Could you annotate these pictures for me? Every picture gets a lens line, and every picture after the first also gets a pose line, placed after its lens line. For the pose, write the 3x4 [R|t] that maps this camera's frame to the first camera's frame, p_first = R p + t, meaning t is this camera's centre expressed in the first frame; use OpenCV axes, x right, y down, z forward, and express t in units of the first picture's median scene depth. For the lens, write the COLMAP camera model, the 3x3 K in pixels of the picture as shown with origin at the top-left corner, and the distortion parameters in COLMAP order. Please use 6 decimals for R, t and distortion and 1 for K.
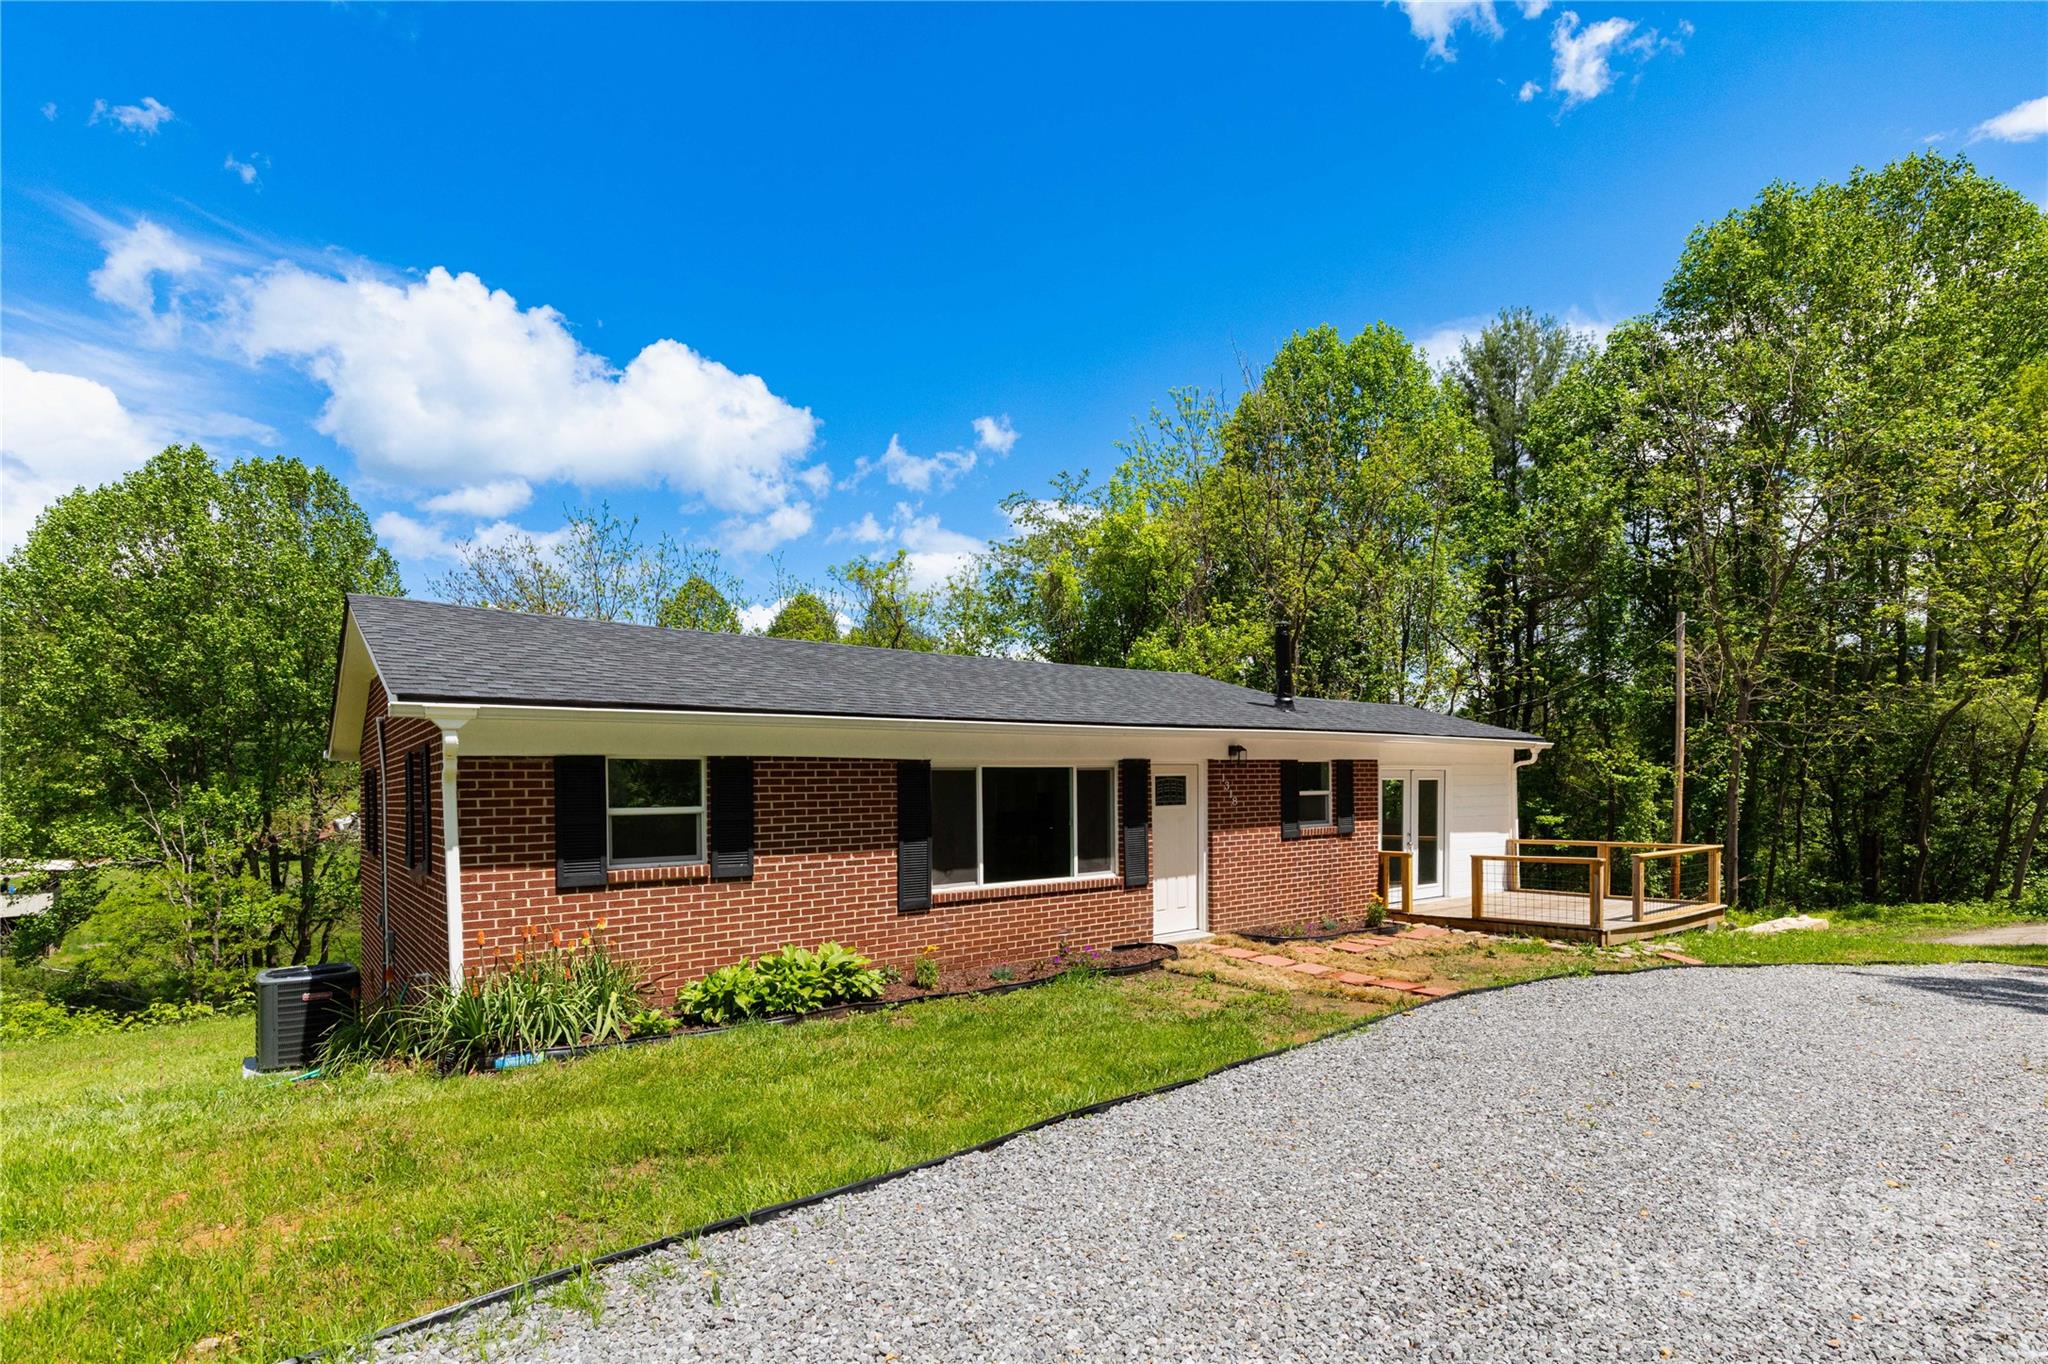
lens RADIAL K [[1014.1, 0, 1079.6], [0, 1014.1, 807.8], [0, 0, 1]] dist [0.000553, -0.000302]
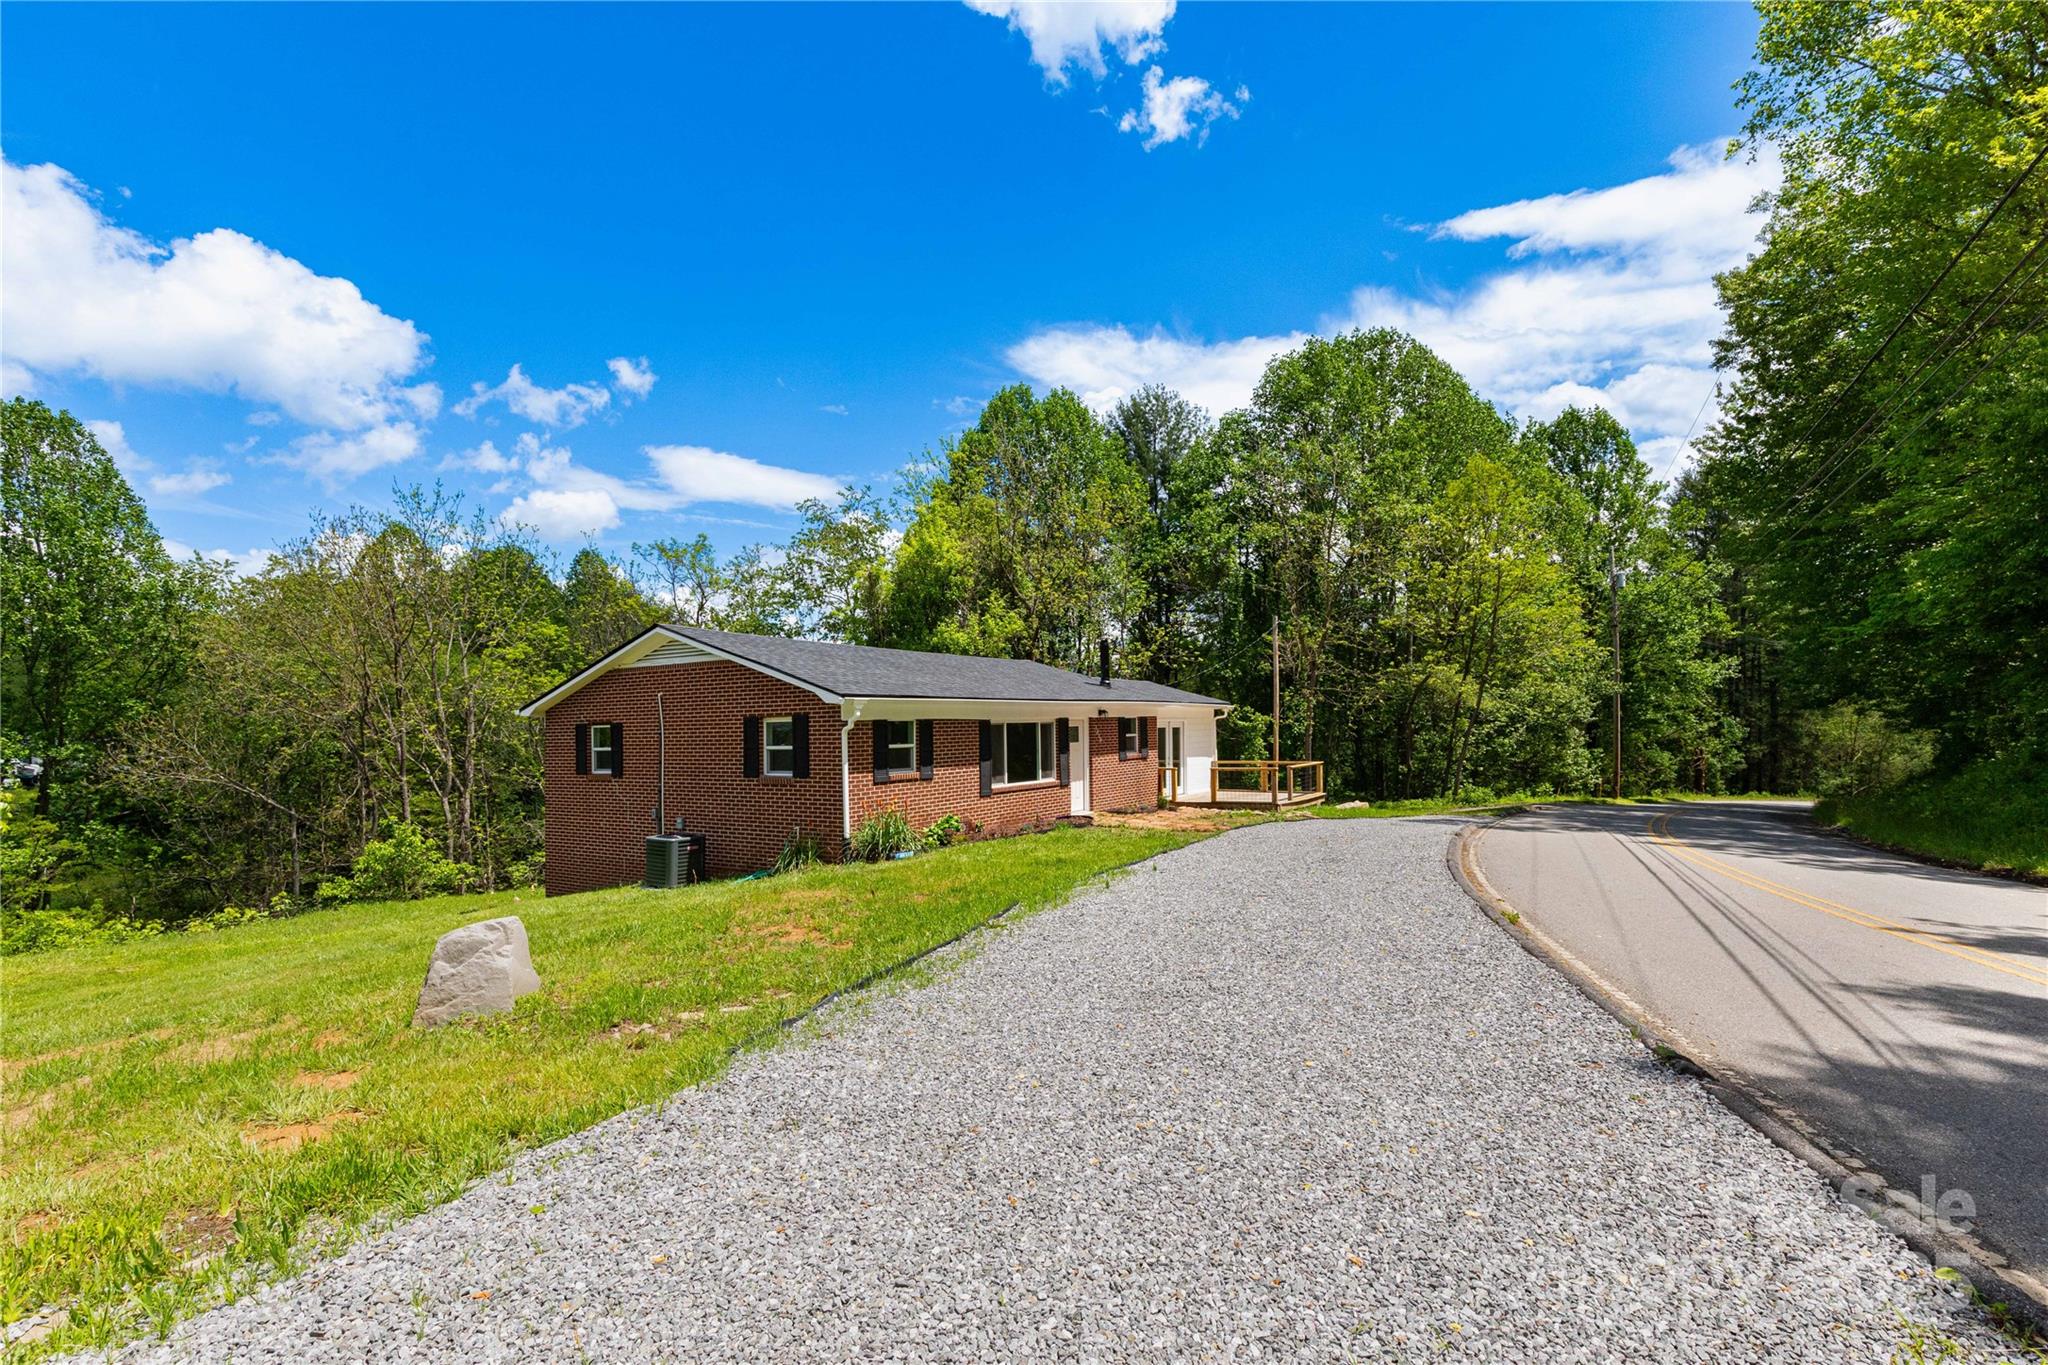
lens RADIAL K [[941.5, 0, 1031.0], [0, 941.5, 706.5], [0, 0, 1]] dist [0.000580, -0.000170]
pose [[0.950824, 0.004542, 0.309697, -0.566471], [0.008937, 0.999074, -0.042091, 0.003952], [-0.309601, 0.042788, 0.949903, -0.668634]]
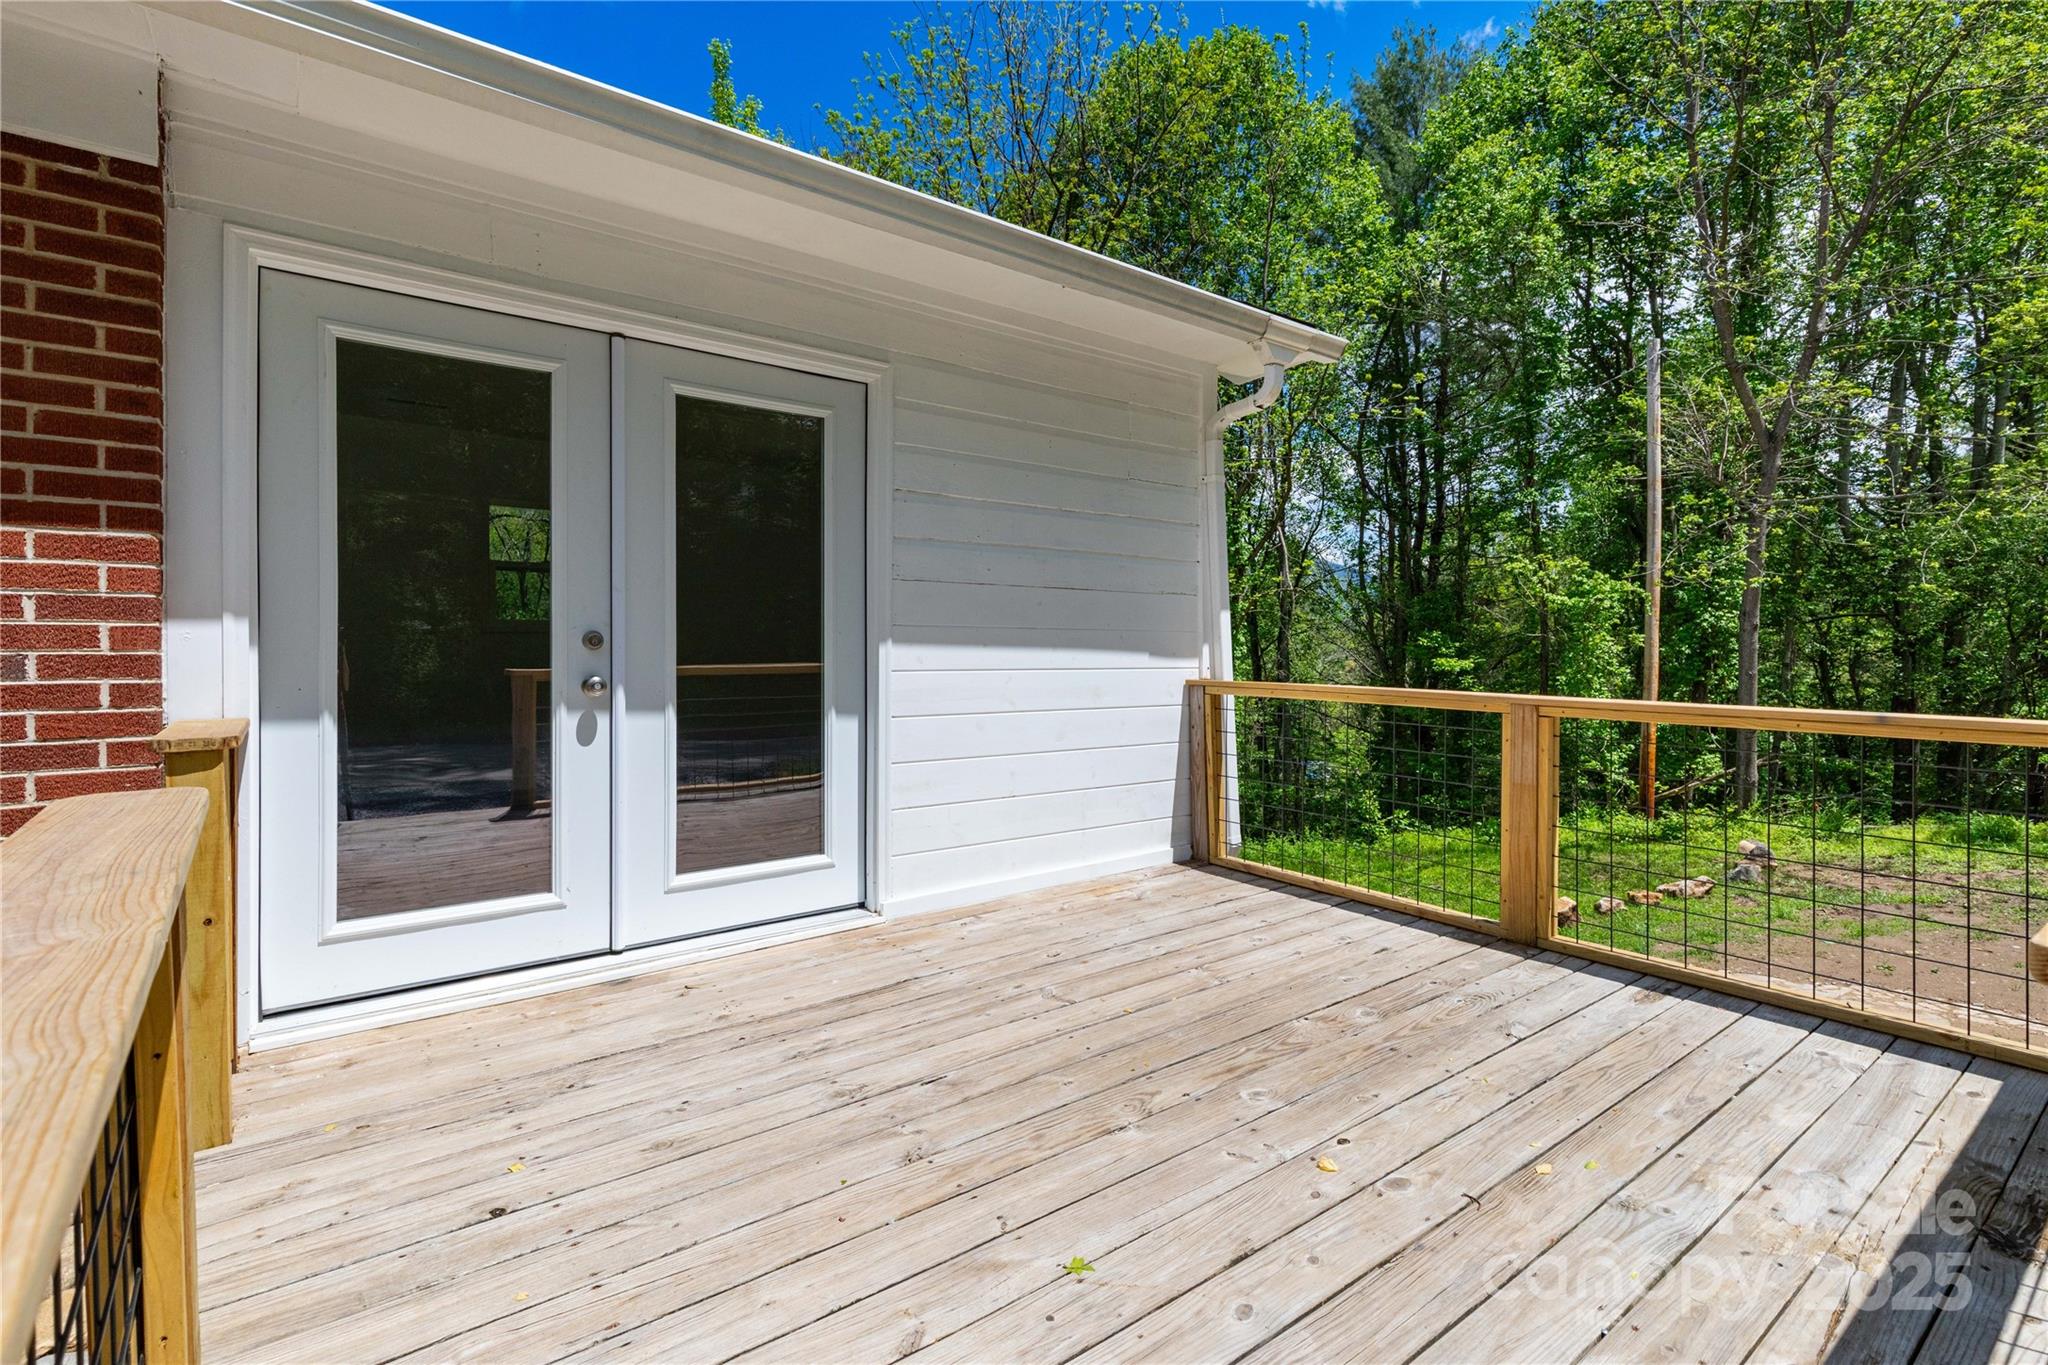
lens RADIAL K [[970.3, 0, 1017.5], [0, 970.3, 635.0], [0, 0, 1]] dist [0.000551, 0.000089]
pose [[0.999877, 0.007714, -0.013660, 0.576831], [-0.008166, 0.999412, -0.033310, 0.043491], [0.013395, 0.033417, 0.999352, 1.105300]]
